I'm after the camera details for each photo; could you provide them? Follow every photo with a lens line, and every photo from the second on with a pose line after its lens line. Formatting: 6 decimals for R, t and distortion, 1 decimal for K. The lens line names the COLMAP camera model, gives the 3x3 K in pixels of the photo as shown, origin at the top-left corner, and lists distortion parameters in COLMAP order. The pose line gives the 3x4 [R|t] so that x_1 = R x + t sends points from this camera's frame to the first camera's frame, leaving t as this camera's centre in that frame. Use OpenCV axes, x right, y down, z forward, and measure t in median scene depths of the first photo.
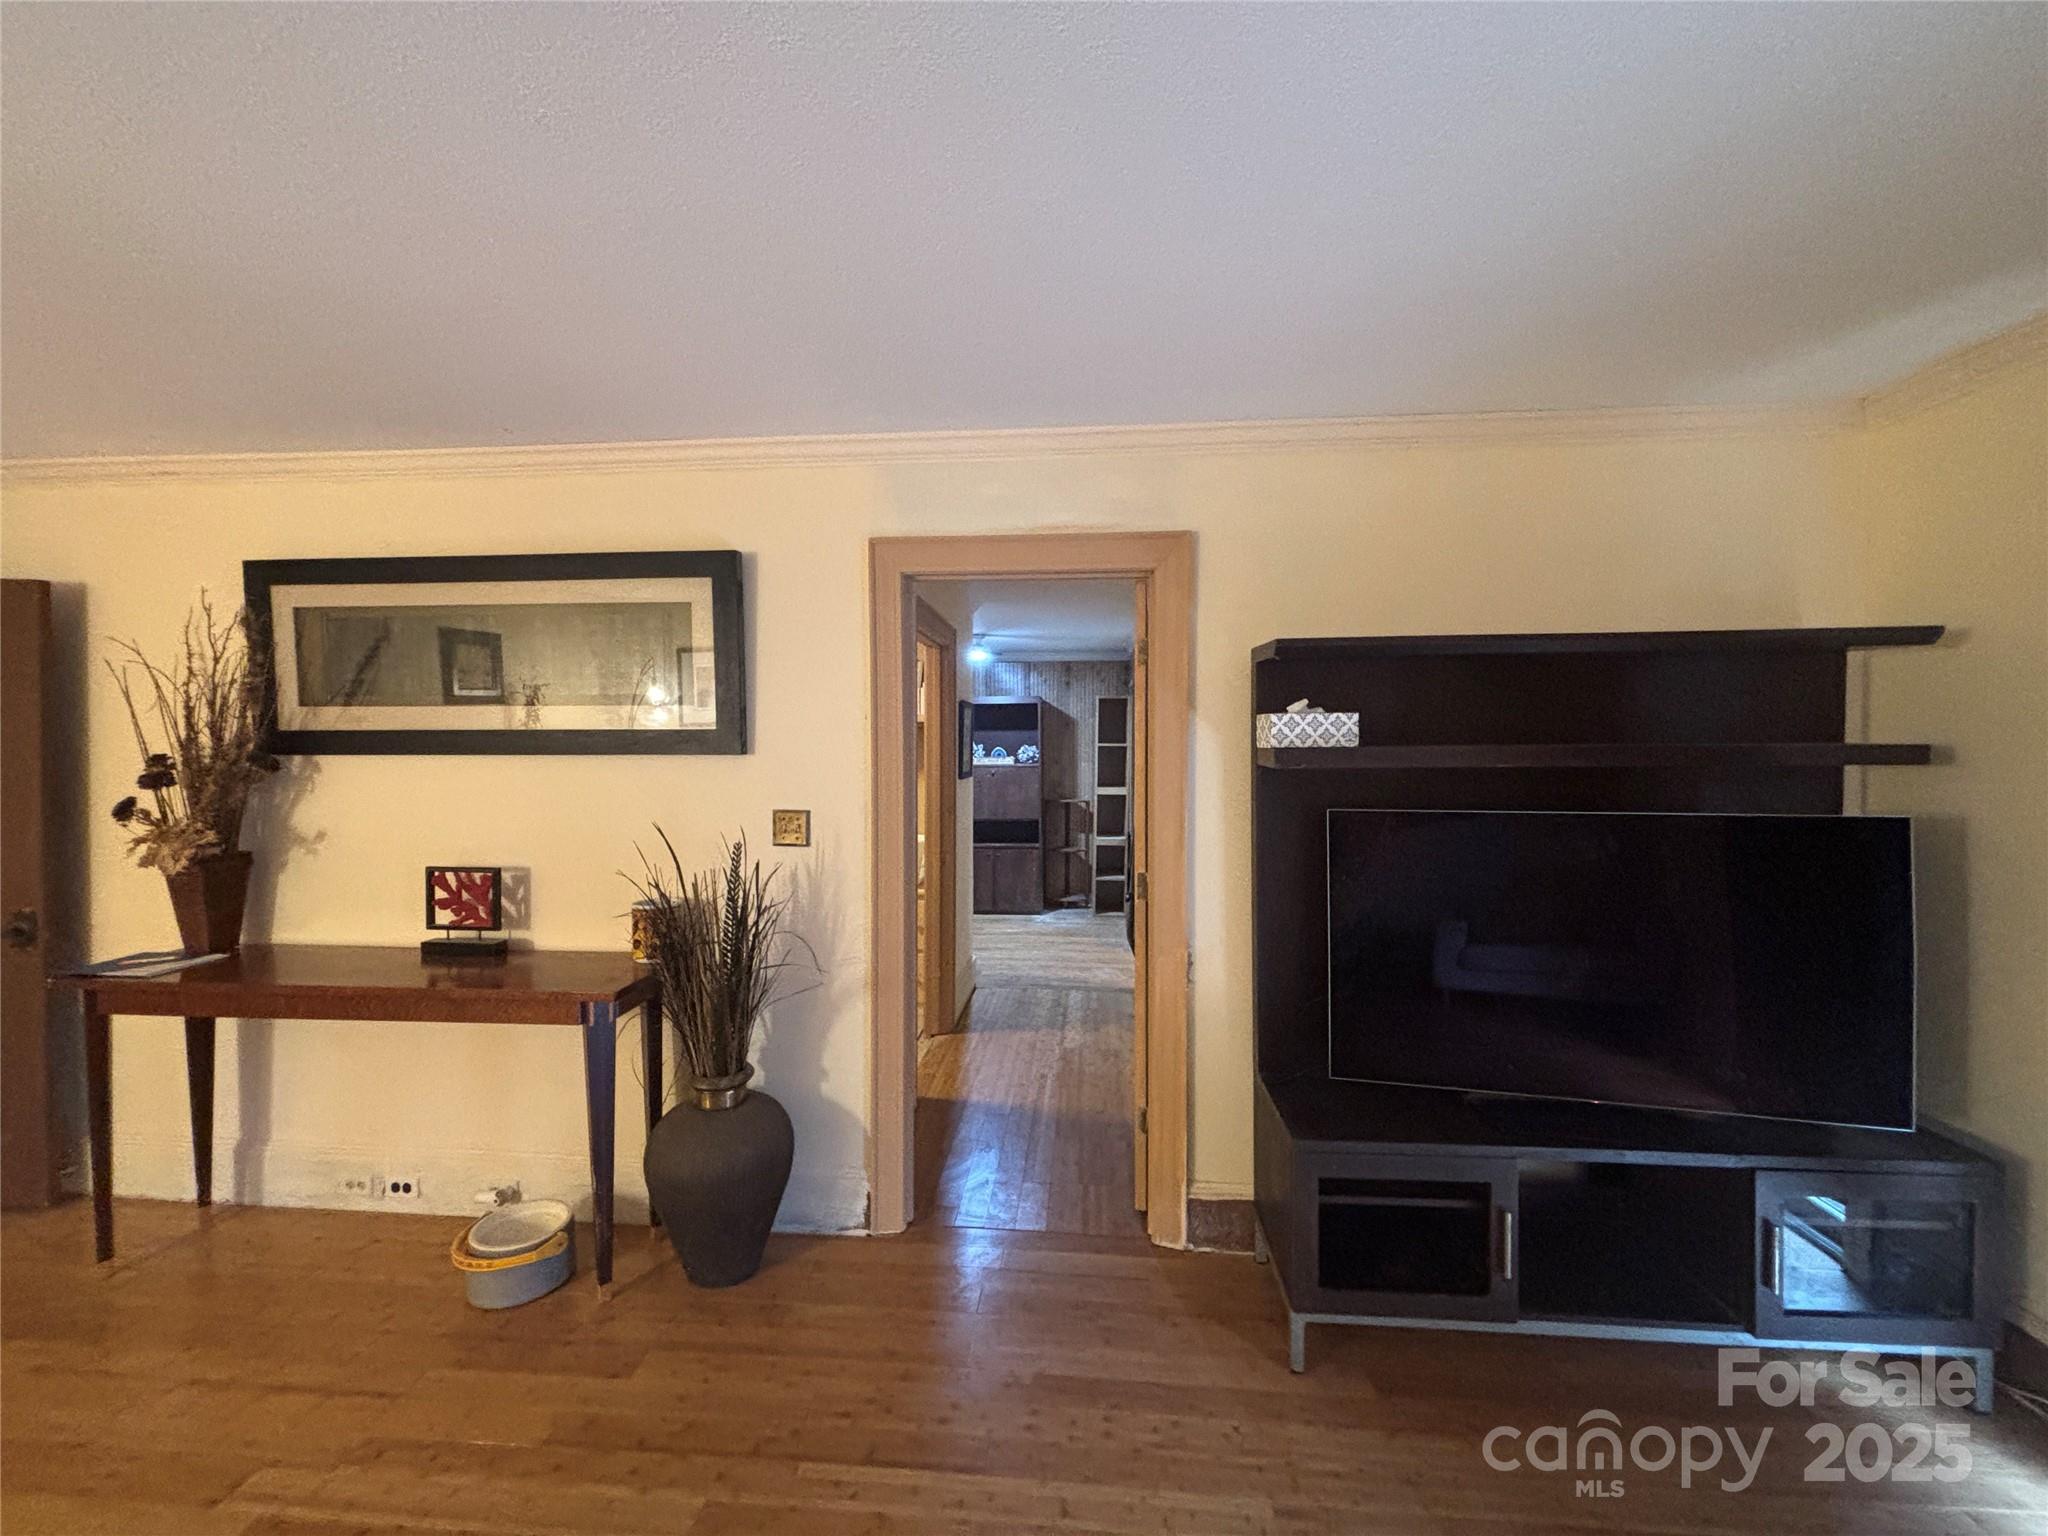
lens RADIAL K [[821.7, 0, 1020.3], [0, 821.7, 768.3], [0, 0, 1]] dist [-0.000795, 0.001148]
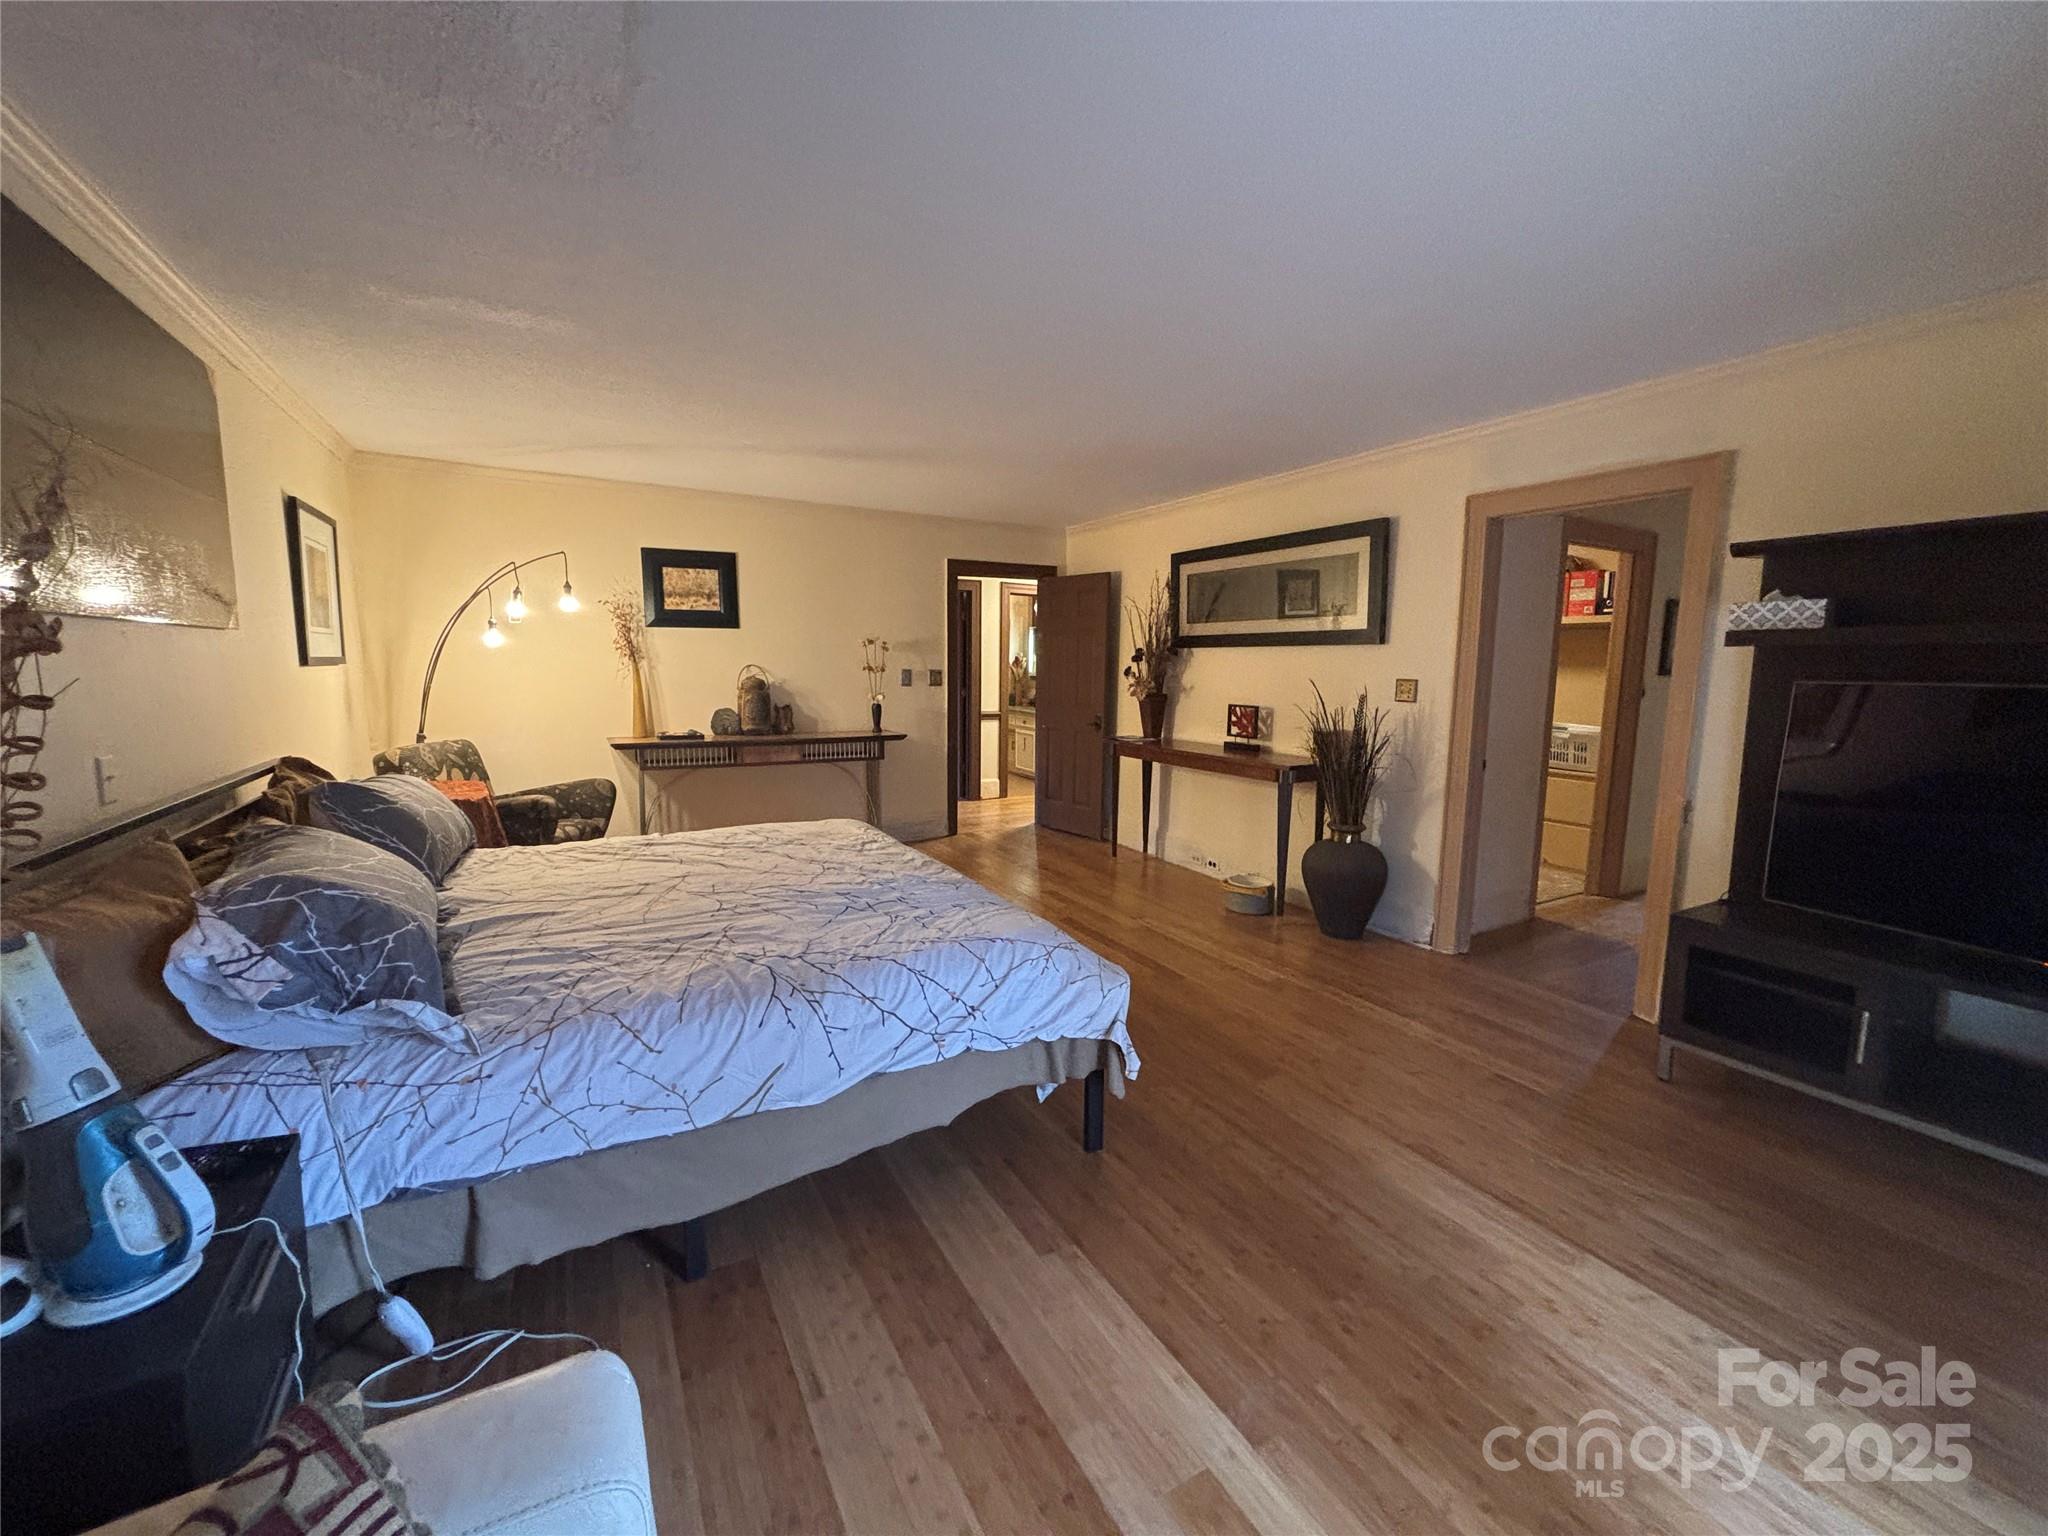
lens RADIAL K [[821.7, 0, 1021.3], [0, 821.7, 763.3], [0, 0, 1]] dist [-0.000795, 0.001148]
pose [[0.559637, 0.106468, -0.821870, 0.634013], [-0.024468, 0.993404, 0.112028, 0.052696], [0.828376, -0.042585, 0.558551, -0.519751]]
